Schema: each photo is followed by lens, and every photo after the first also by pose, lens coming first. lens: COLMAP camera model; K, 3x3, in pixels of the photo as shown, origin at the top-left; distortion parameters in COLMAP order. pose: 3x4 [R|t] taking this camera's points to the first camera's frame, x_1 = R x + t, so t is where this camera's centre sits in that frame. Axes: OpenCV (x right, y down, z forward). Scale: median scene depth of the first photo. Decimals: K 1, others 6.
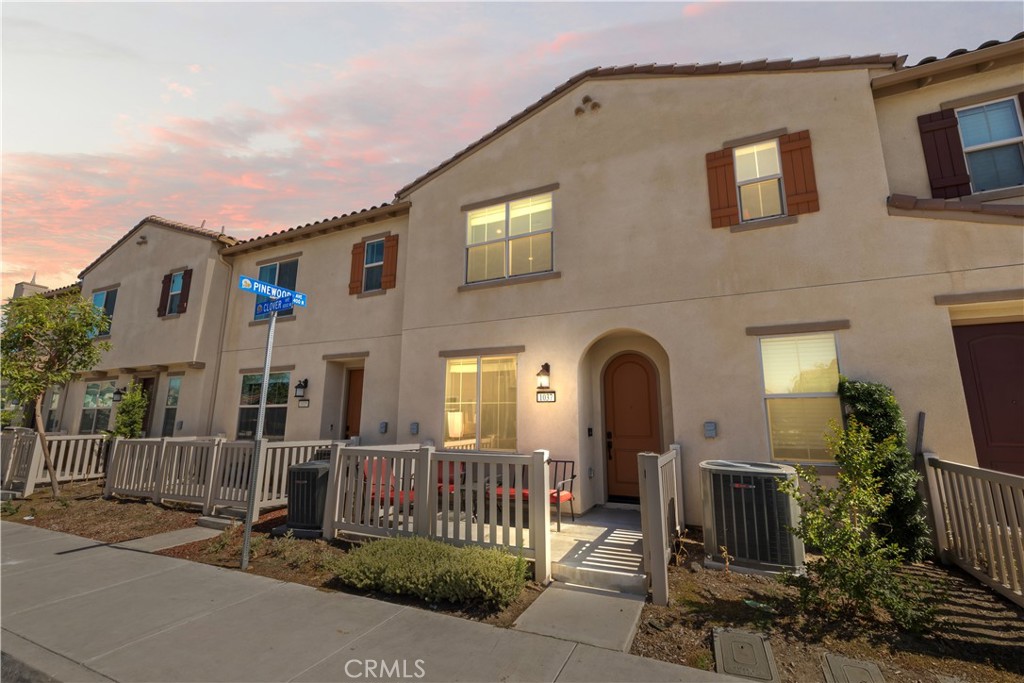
lens RADIAL K [[437.2, 0, 512.0], [0, 437.2, 341.5], [0, 0, 1]] dist [0.000651, 0.000035]
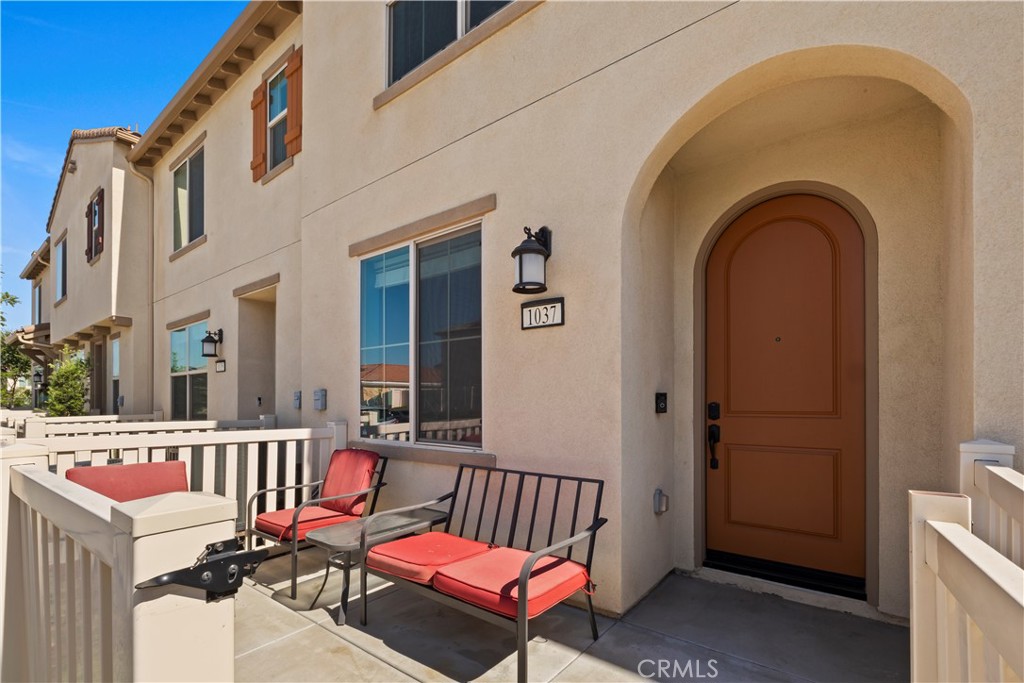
lens RADIAL K [[446.3, 0, 508.8], [0, 446.3, 401.9], [0, 0, 1]] dist [0.001825, 0.000208]
pose [[0.975866, -0.006042, -0.218284, 0.130450], [0.045468, 0.983330, 0.176053, 0.127310], [0.213582, -0.181729, 0.959874, 0.575176]]
